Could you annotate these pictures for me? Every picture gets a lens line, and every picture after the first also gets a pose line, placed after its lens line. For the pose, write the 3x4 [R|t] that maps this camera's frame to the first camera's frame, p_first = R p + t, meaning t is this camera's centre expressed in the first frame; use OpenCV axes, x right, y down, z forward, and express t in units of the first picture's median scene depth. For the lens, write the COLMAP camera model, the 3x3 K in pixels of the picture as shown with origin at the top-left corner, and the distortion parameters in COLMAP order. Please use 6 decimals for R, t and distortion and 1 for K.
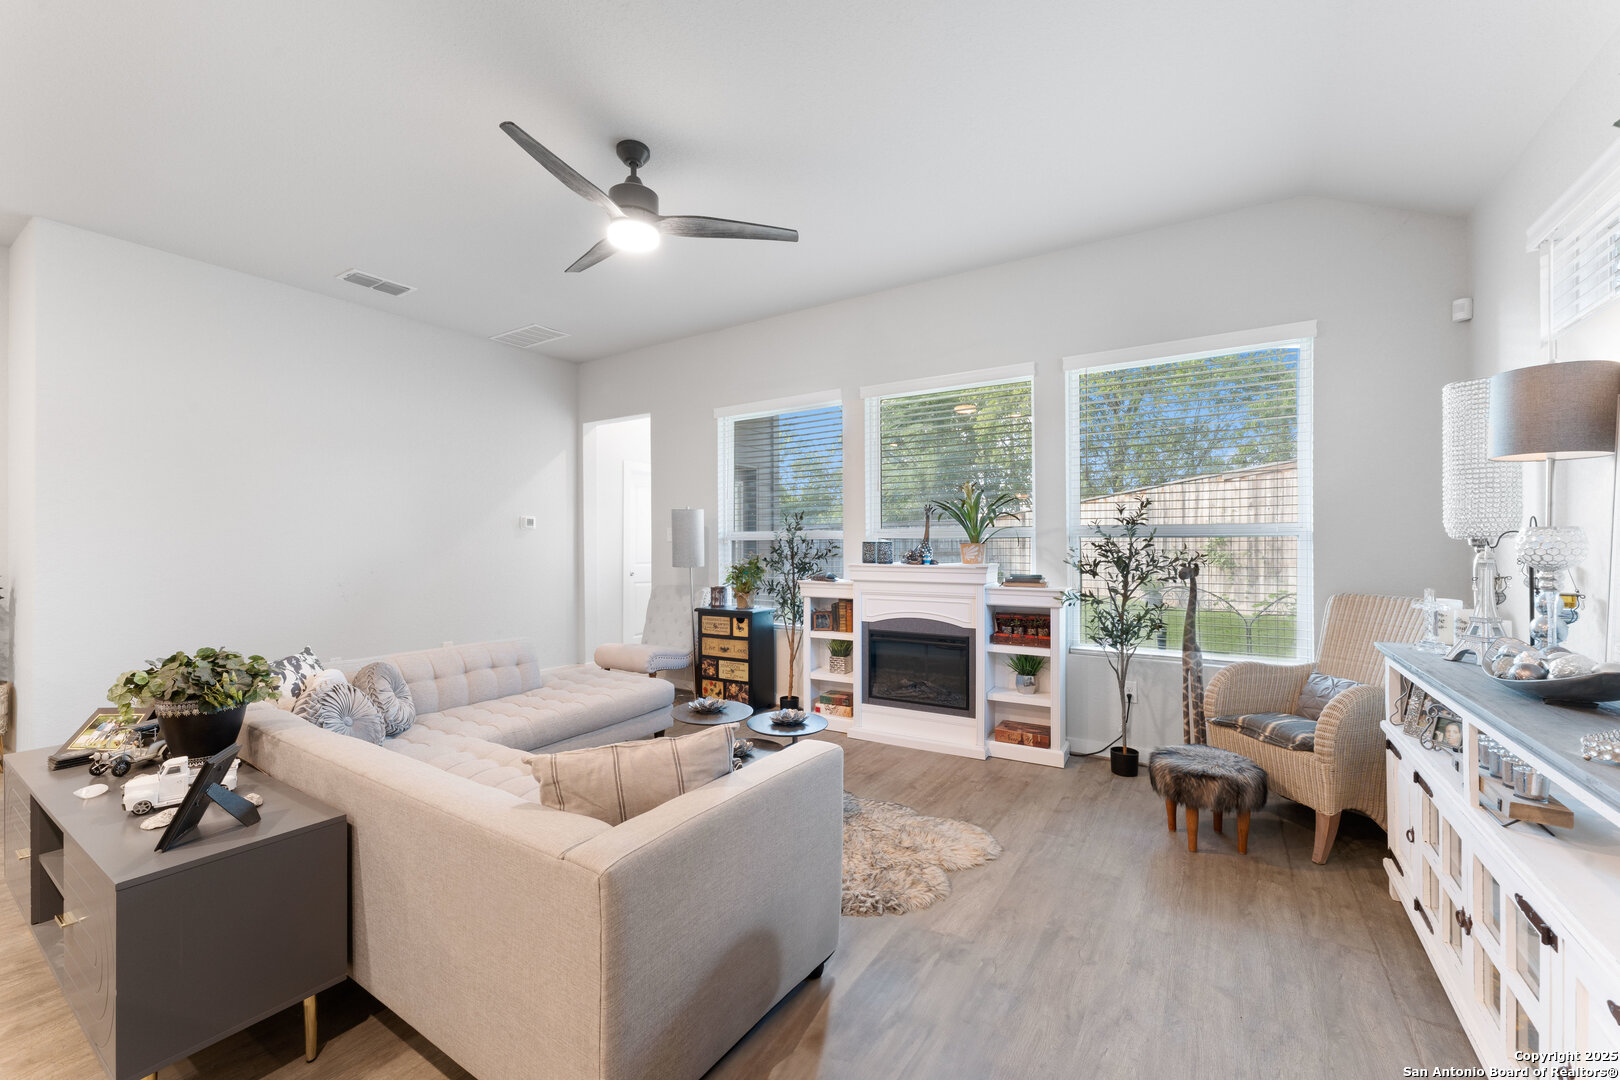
lens RADIAL K [[638.8, 0, 810.0], [0, 638.8, 540.0], [0, 0, 1]] dist [0.000229, 0.000064]
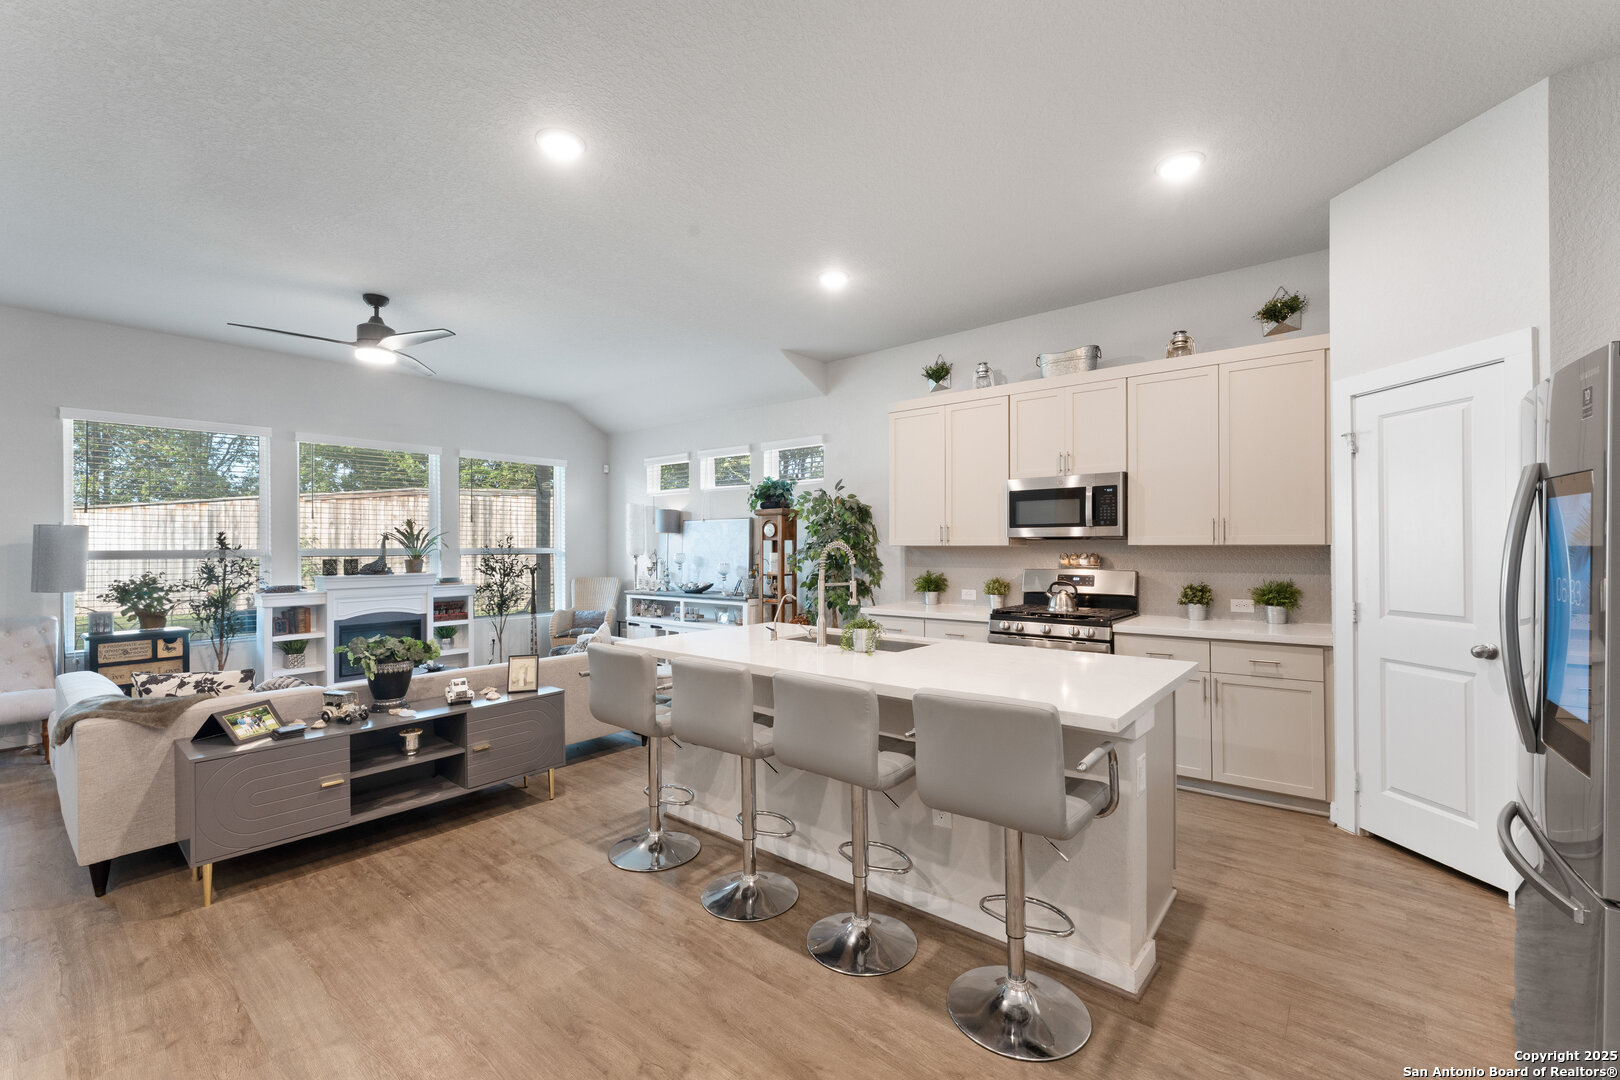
lens RADIAL K [[673.7, 0, 806.9], [0, 673.7, 542.5], [0, 0, 1]] dist [-0.001929, 0.000224]
pose [[0.124903, 0.008091, 0.992136, -1.166316], [-0.003869, 0.999963, -0.007668, -0.025177], [-0.992161, -0.002880, 0.124929, -0.128240]]
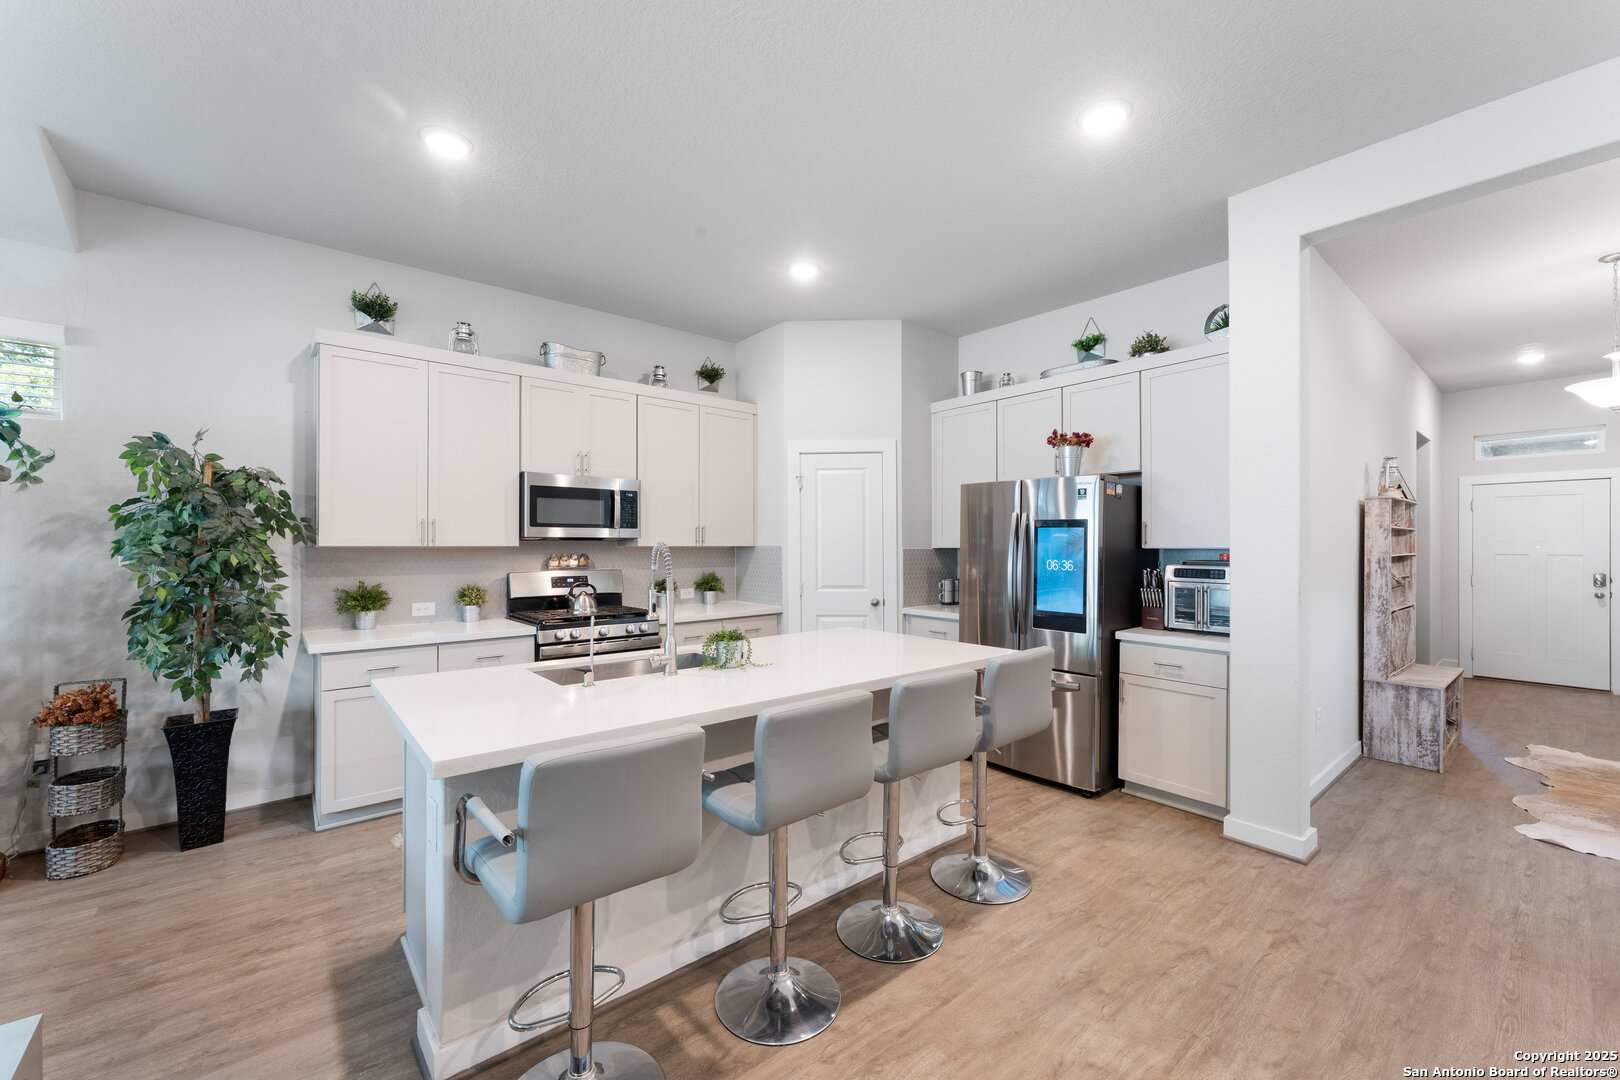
lens RADIAL K [[651.4, 0, 810.5], [0, 651.4, 536.5], [0, 0, 1]] dist [0.000293, 0.000450]
pose [[-0.953946, 0.006703, 0.299902, -0.707544], [0.000657, 0.999795, -0.020253, -0.024466], [-0.299976, -0.019124, -0.953755, 0.457261]]
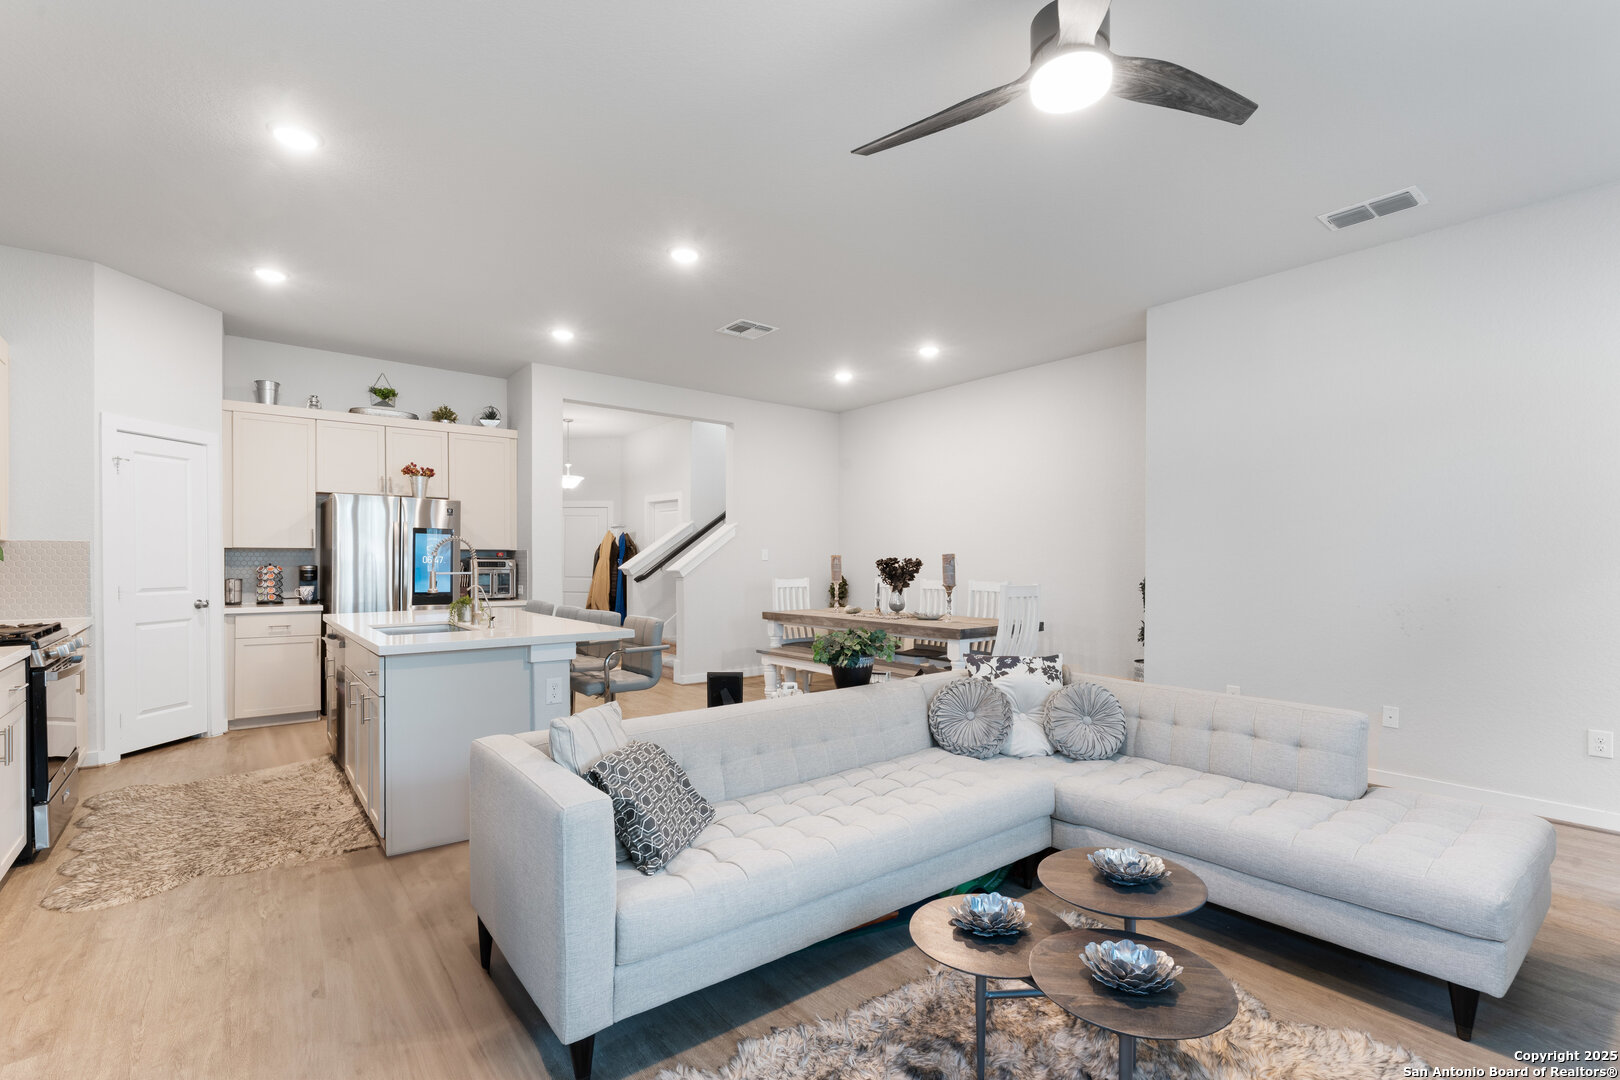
lens RADIAL K [[732.7, 0, 812.7], [0, 732.7, 566.1], [0, 0, 1]] dist [0.001151, 0.000160]
pose [[-0.319017, 0.009384, -0.947703, 0.355243], [0.006909, 0.999947, 0.007575, 0.002587], [0.947724, -0.004131, -0.319065, 0.676699]]
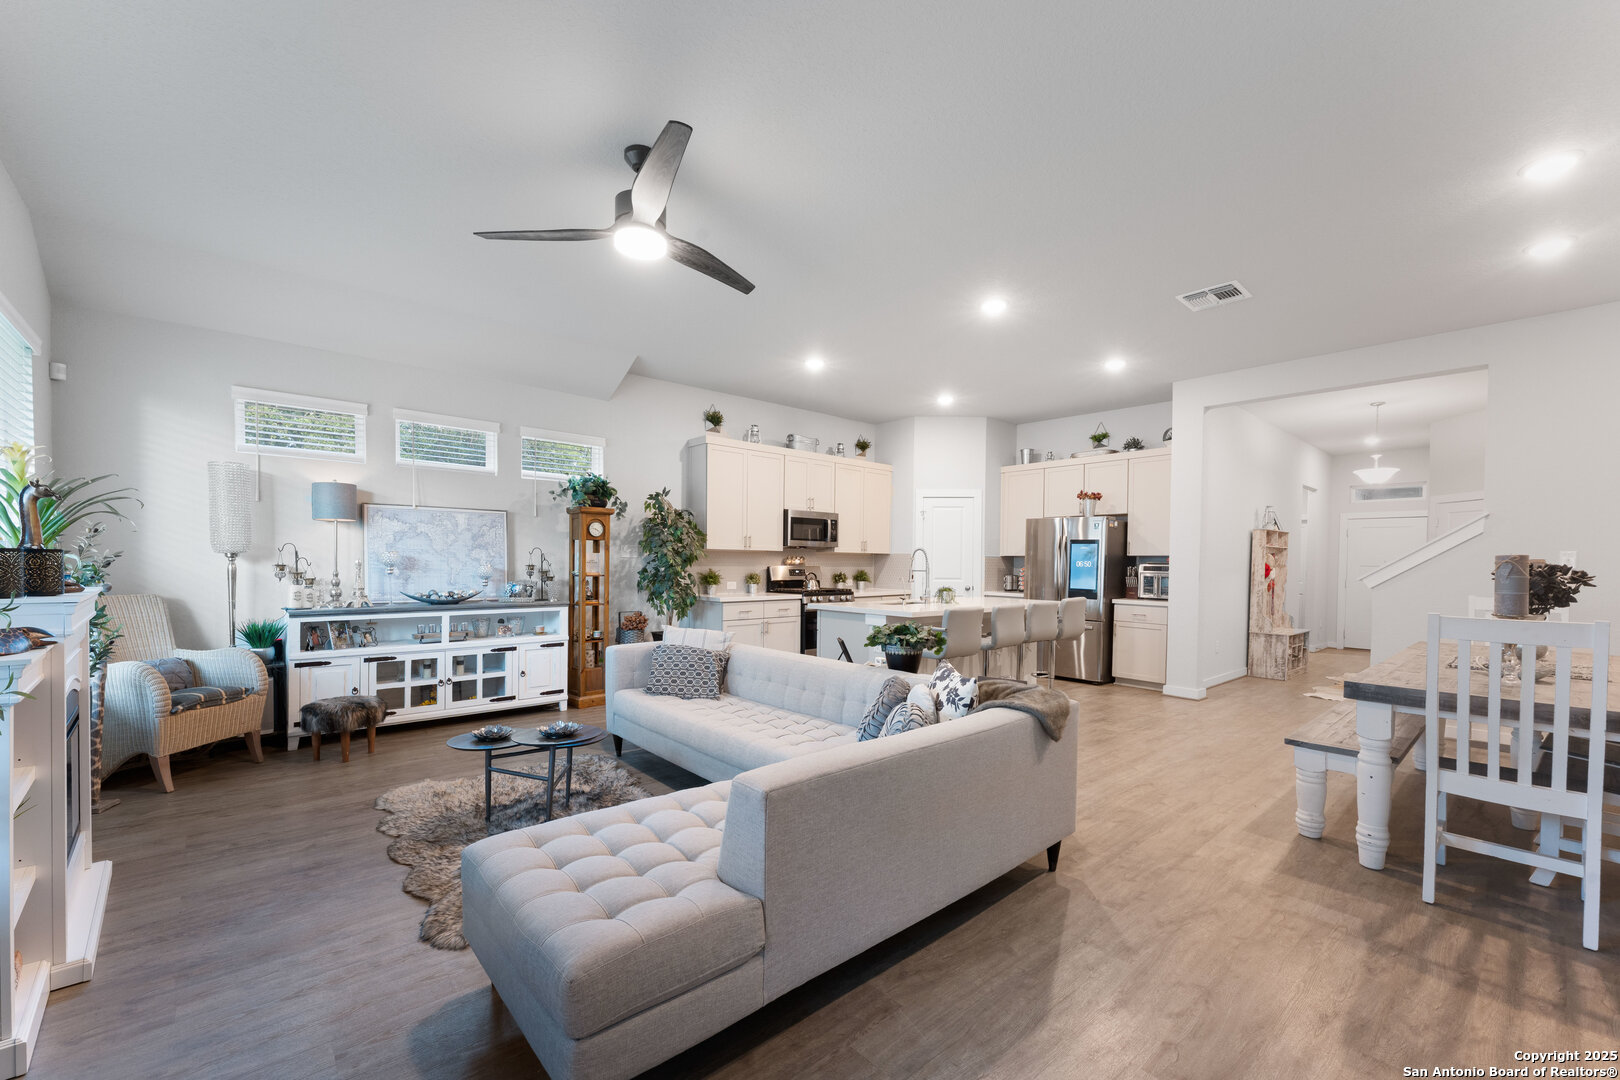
lens RADIAL K [[660.5, 0, 812.8], [0, 660.5, 571.1], [0, 0, 1]] dist [0.003441, 0.000289]
pose [[-0.962118, -0.011602, 0.272387, -0.560957], [-0.010096, 0.999925, 0.006928, 0.009799], [-0.272447, 0.003916, -0.962163, 1.312682]]
